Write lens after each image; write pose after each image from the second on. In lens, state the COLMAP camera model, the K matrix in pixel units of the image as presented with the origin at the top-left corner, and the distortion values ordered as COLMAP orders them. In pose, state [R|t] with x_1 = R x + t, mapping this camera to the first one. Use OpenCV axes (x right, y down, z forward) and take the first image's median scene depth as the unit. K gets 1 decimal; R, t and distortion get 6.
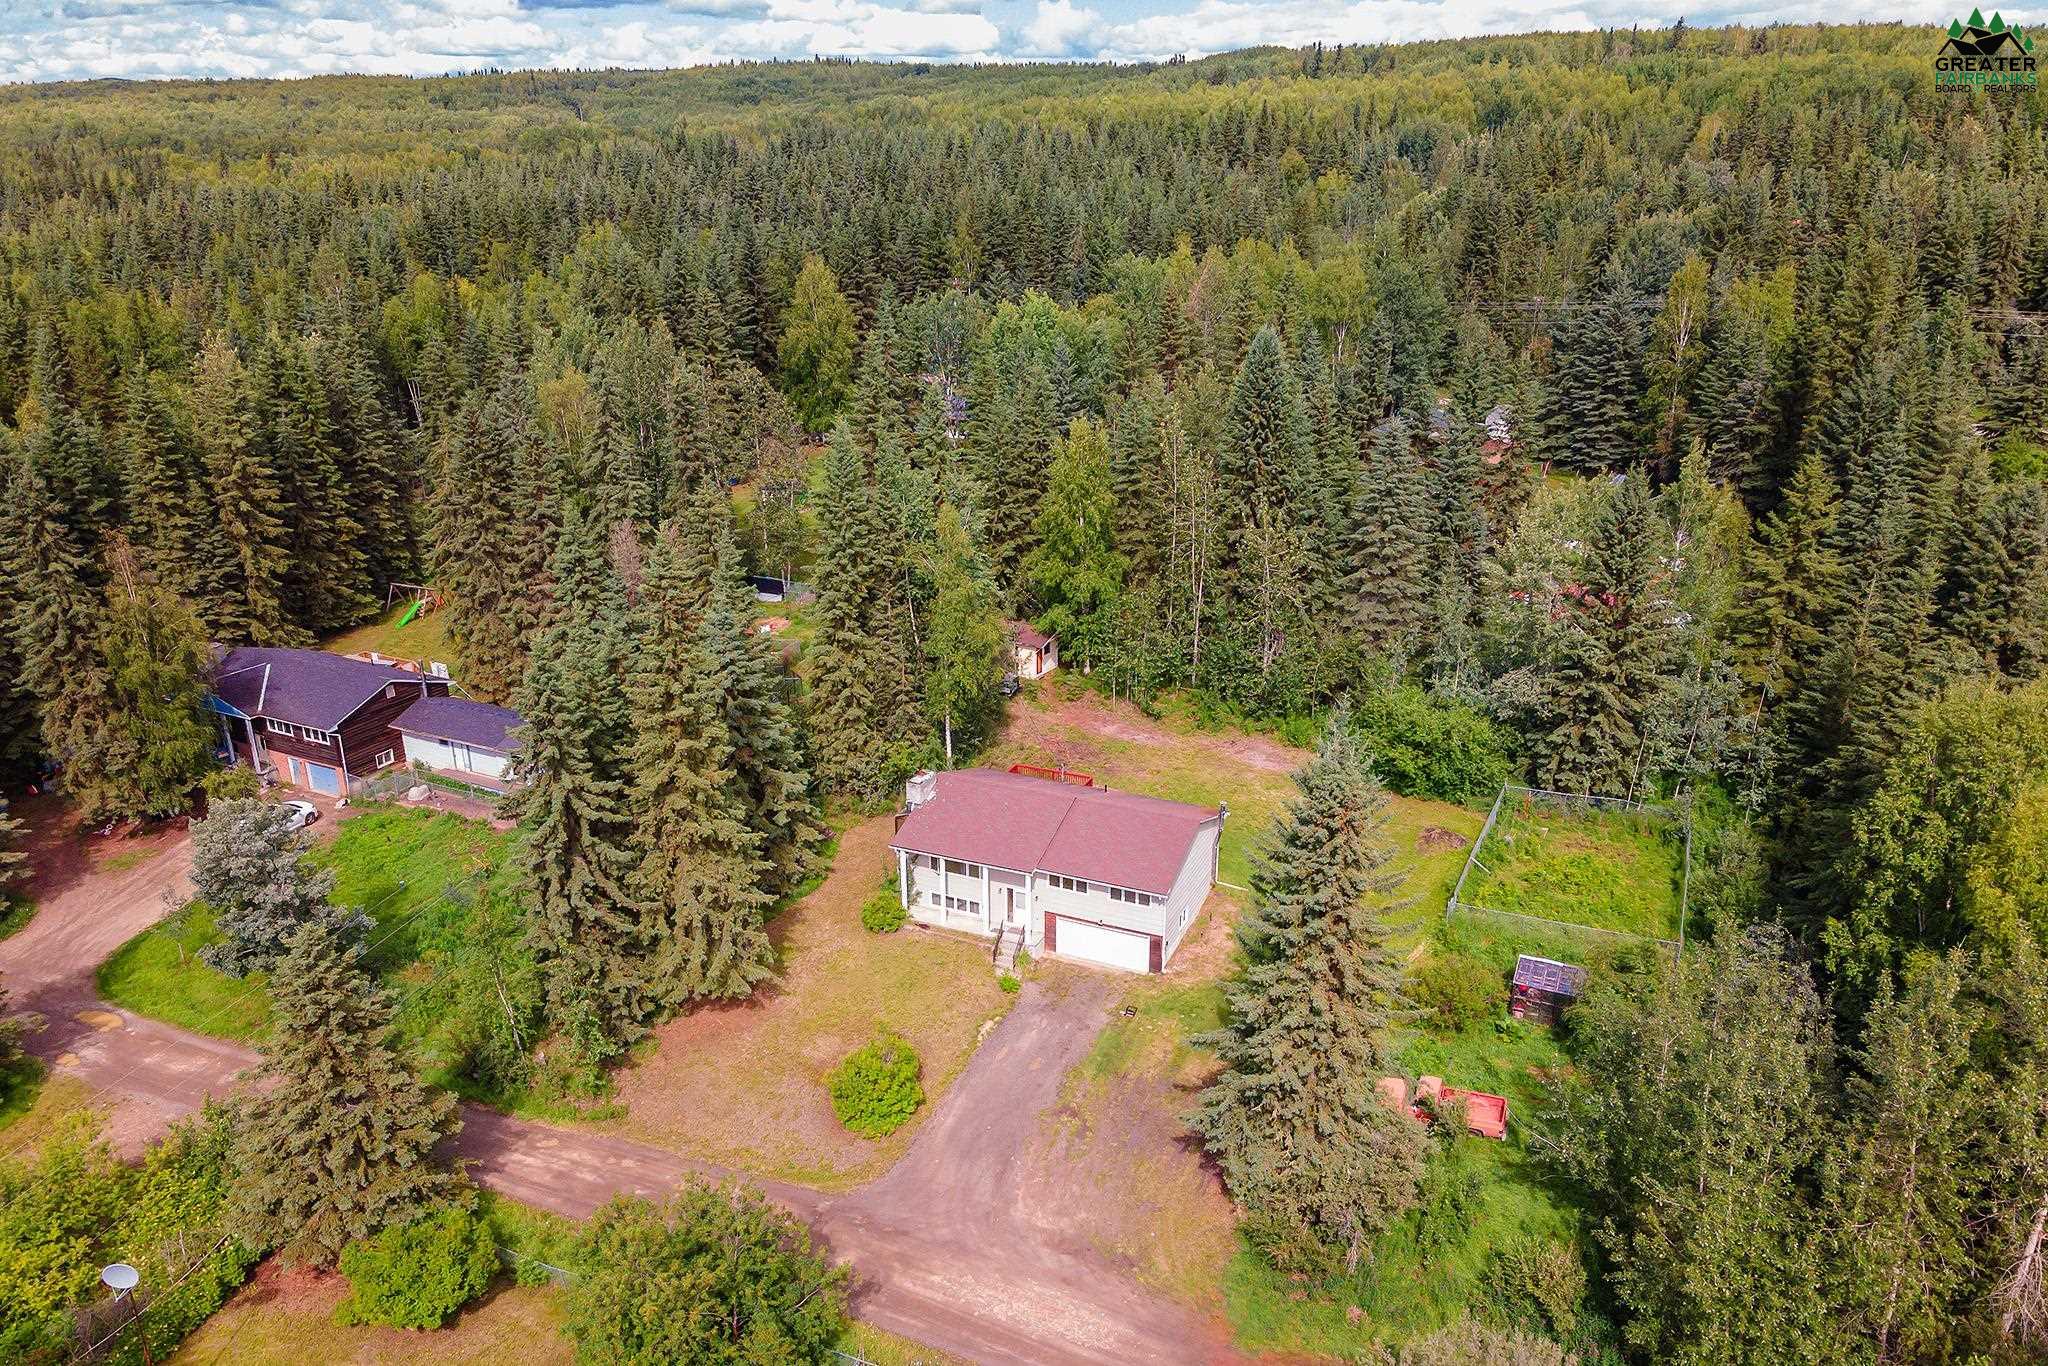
lens RADIAL K [[1483.9, 0, 1028.8], [0, 1483.9, 760.5], [0, 0, 1]] dist [0.008630, 0.055750]
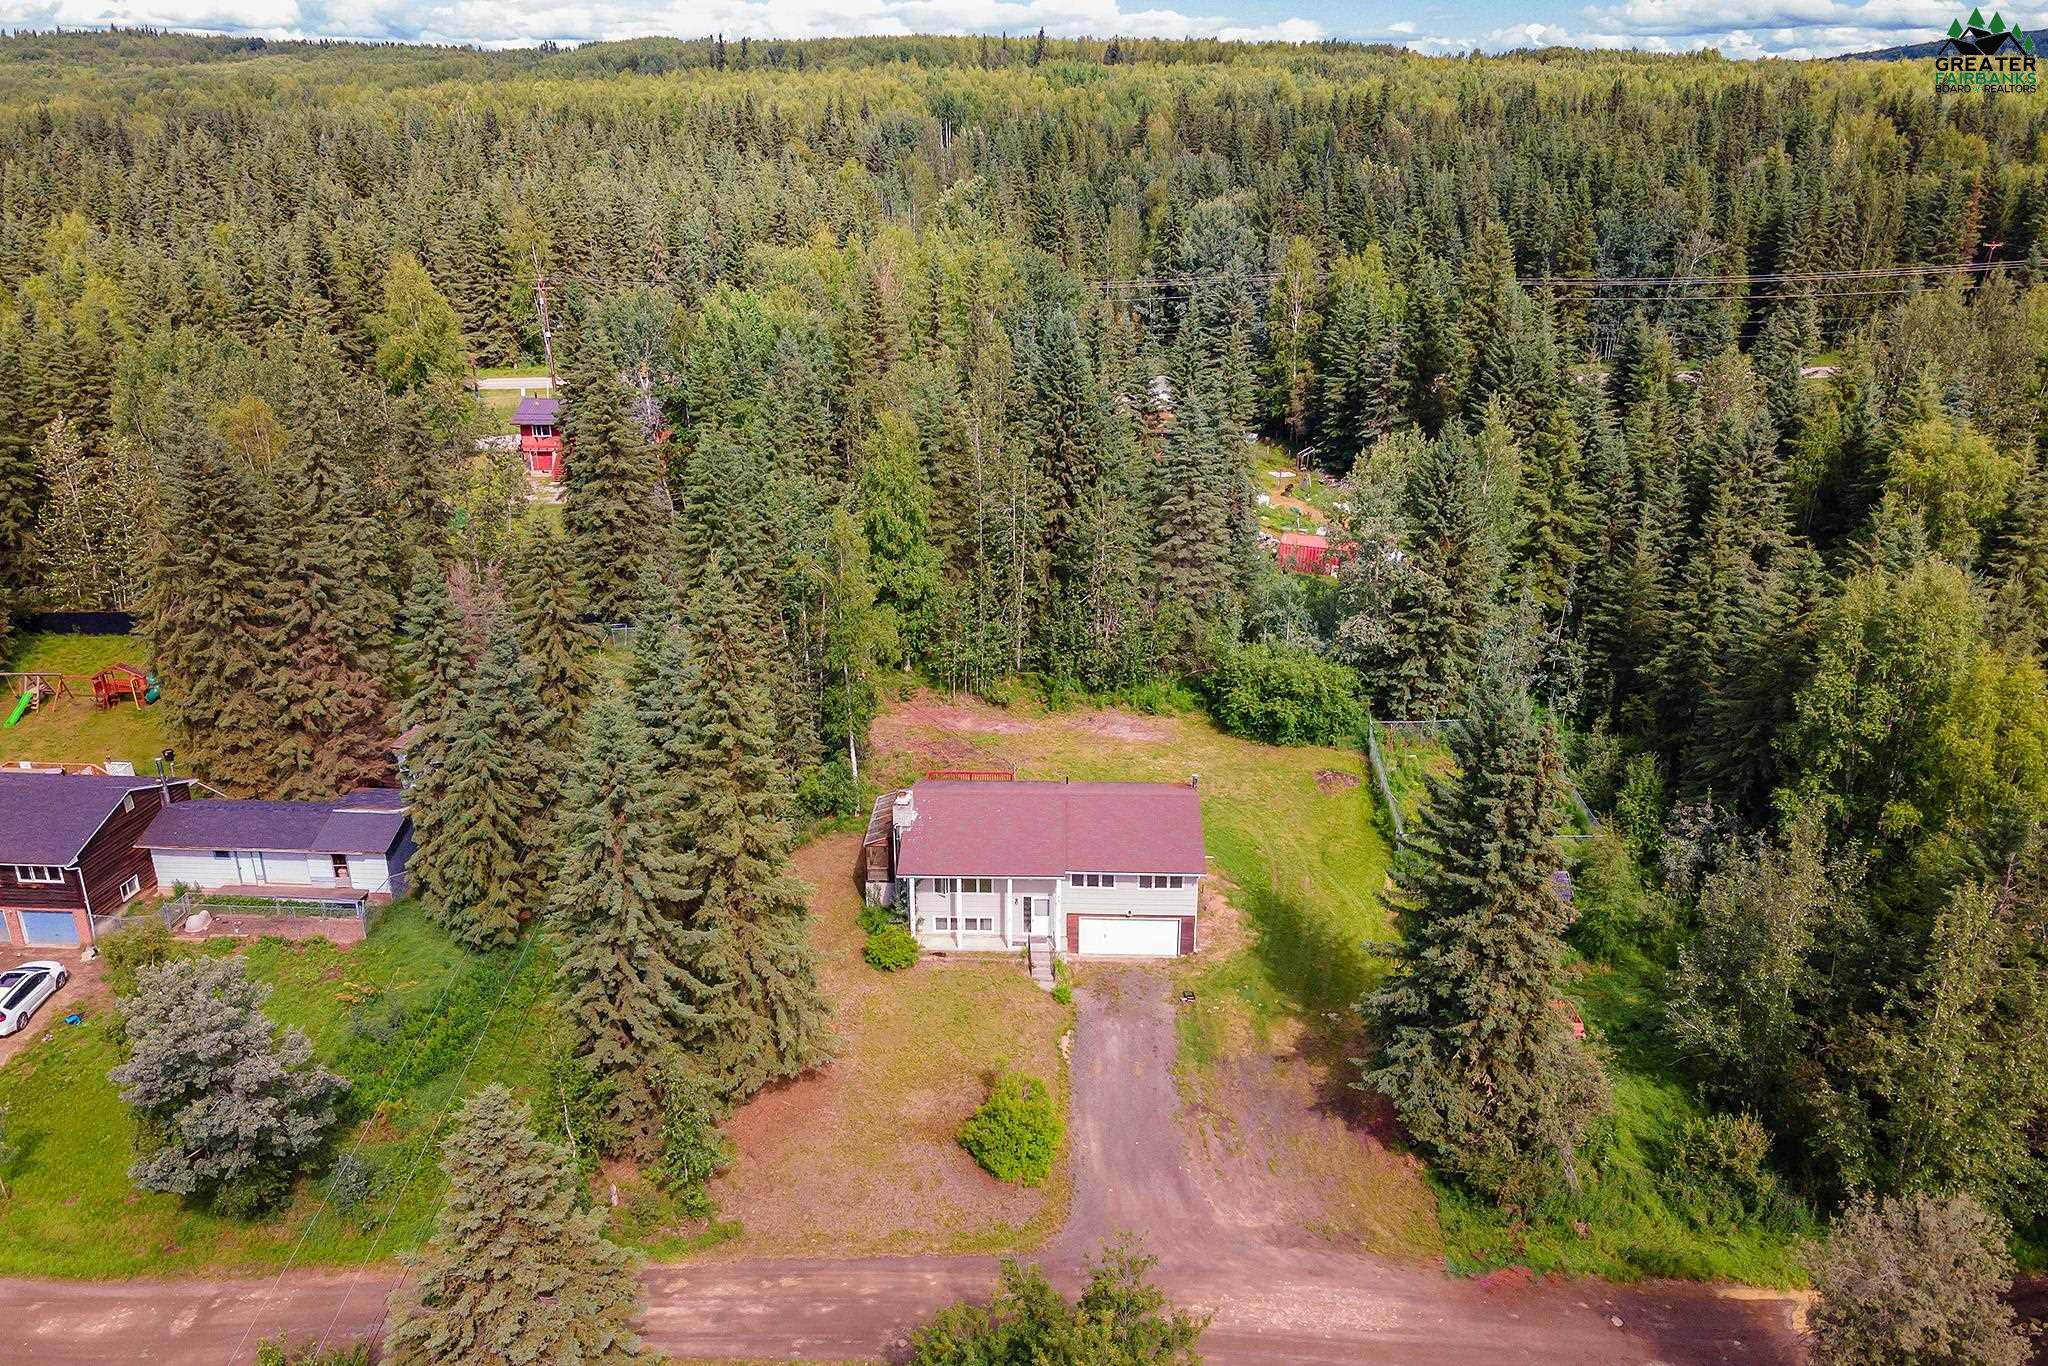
lens RADIAL K [[1501.3, 0, 1024.0], [0, 1501.3, 683.0], [0, 0, 1]] dist [0.002836, 0.053703]
pose [[0.923316, -0.130850, 0.361063, -0.298210], [0.145899, 0.989192, -0.014611, -0.031483], [-0.355248, 0.066169, 0.932427, 0.075450]]
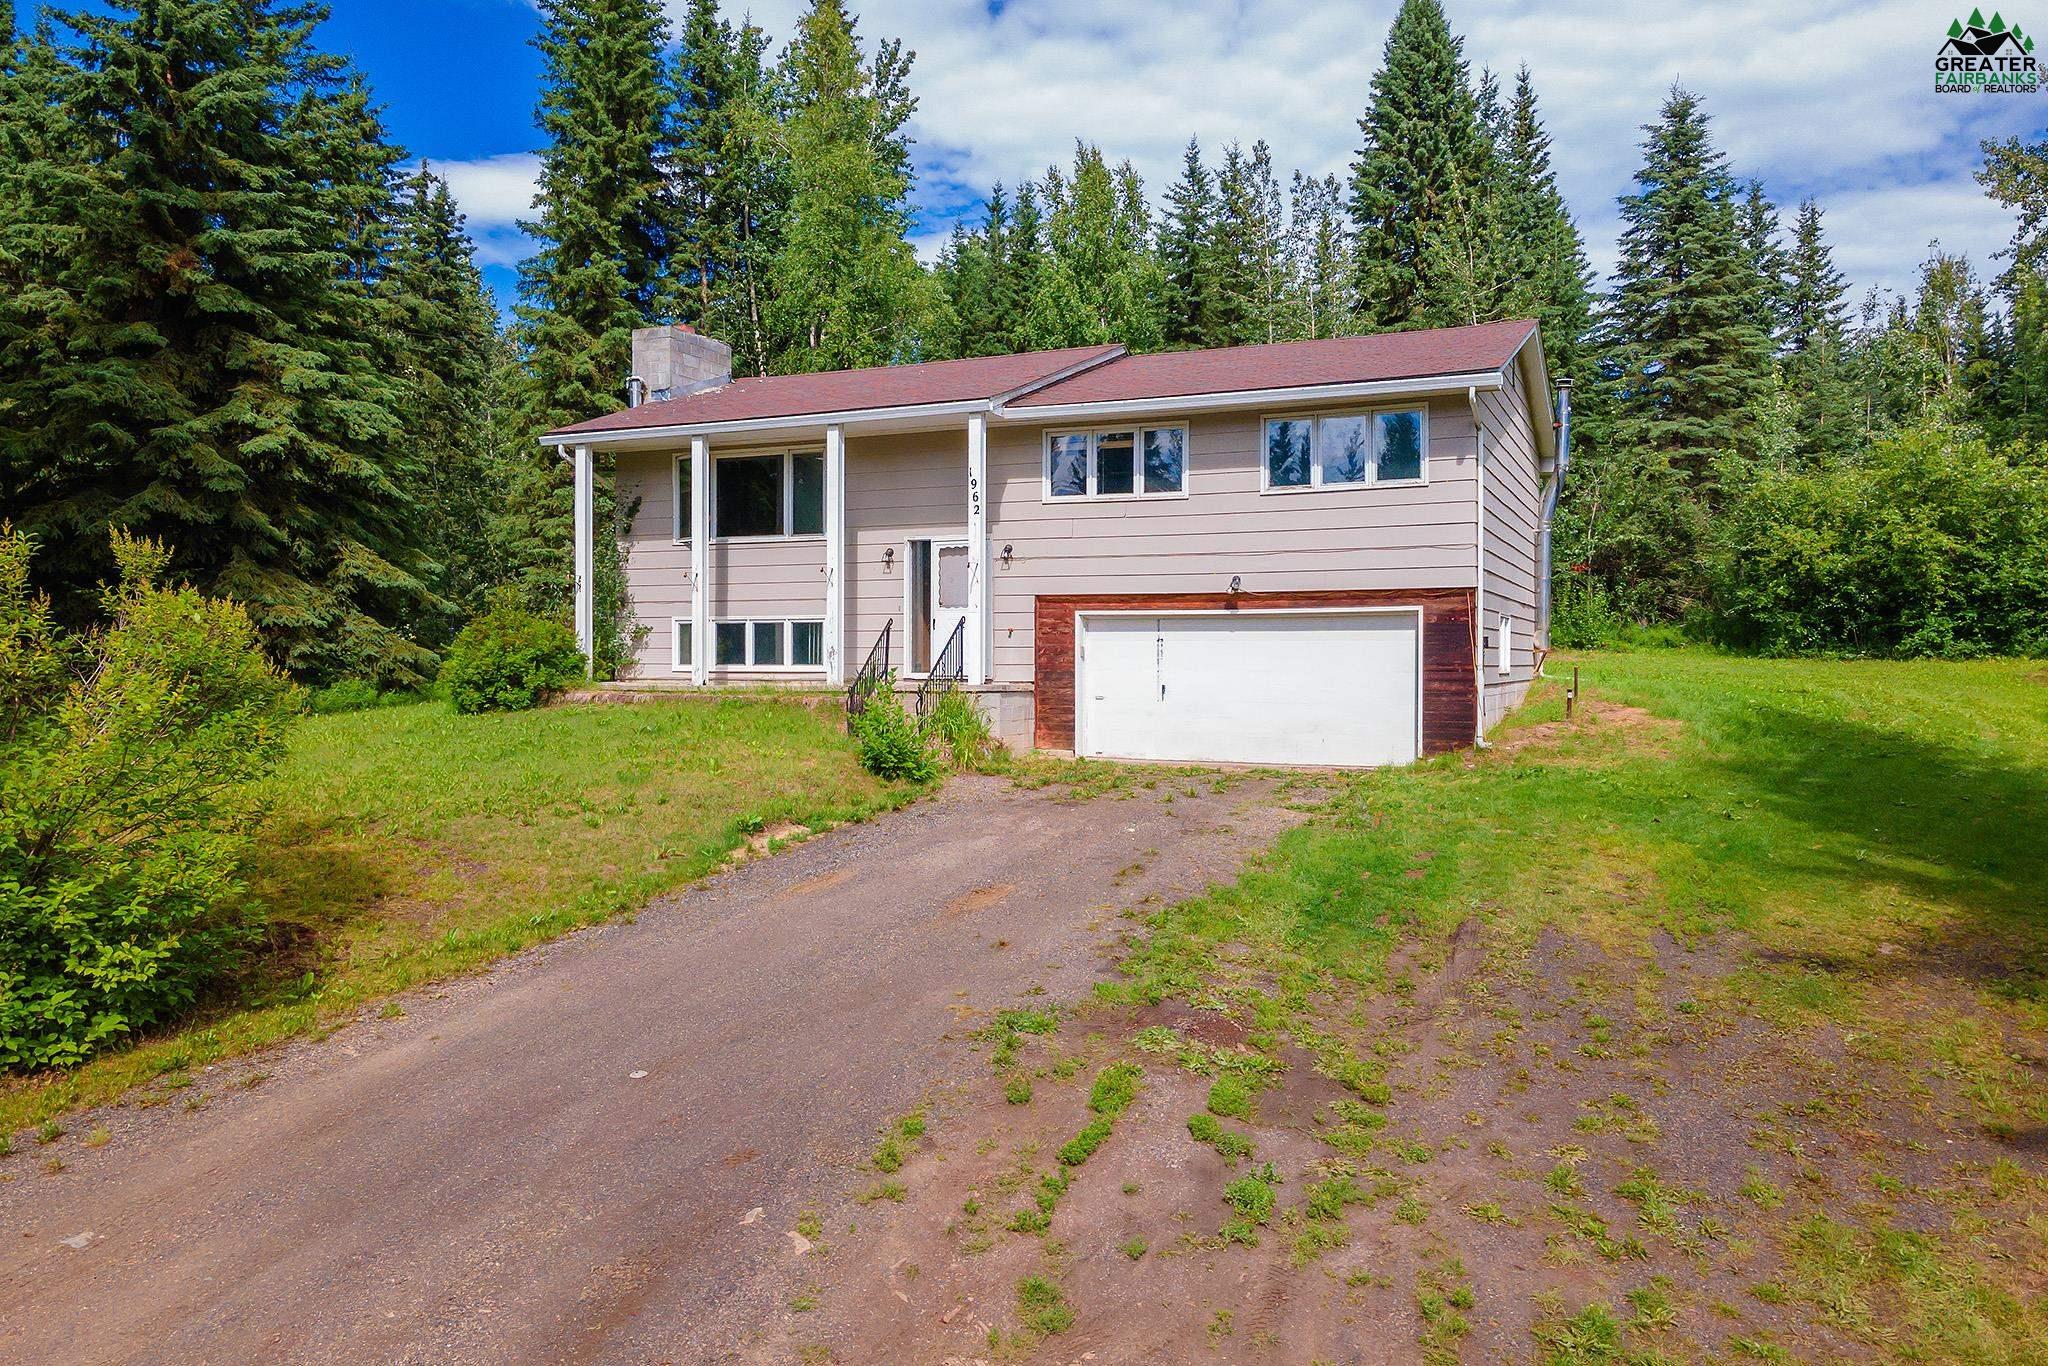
lens RADIAL K [[1501.3, 0, 1024.0], [0, 1501.3, 683.0], [0, 0, 1]] dist [0.002836, 0.053703]
pose [[0.999995, 0.002860, -0.000934, 0.007586], [-0.003000, 0.924841, -0.380342, 0.196738], [-0.000224, 0.380343, 0.924845, 0.627150]]
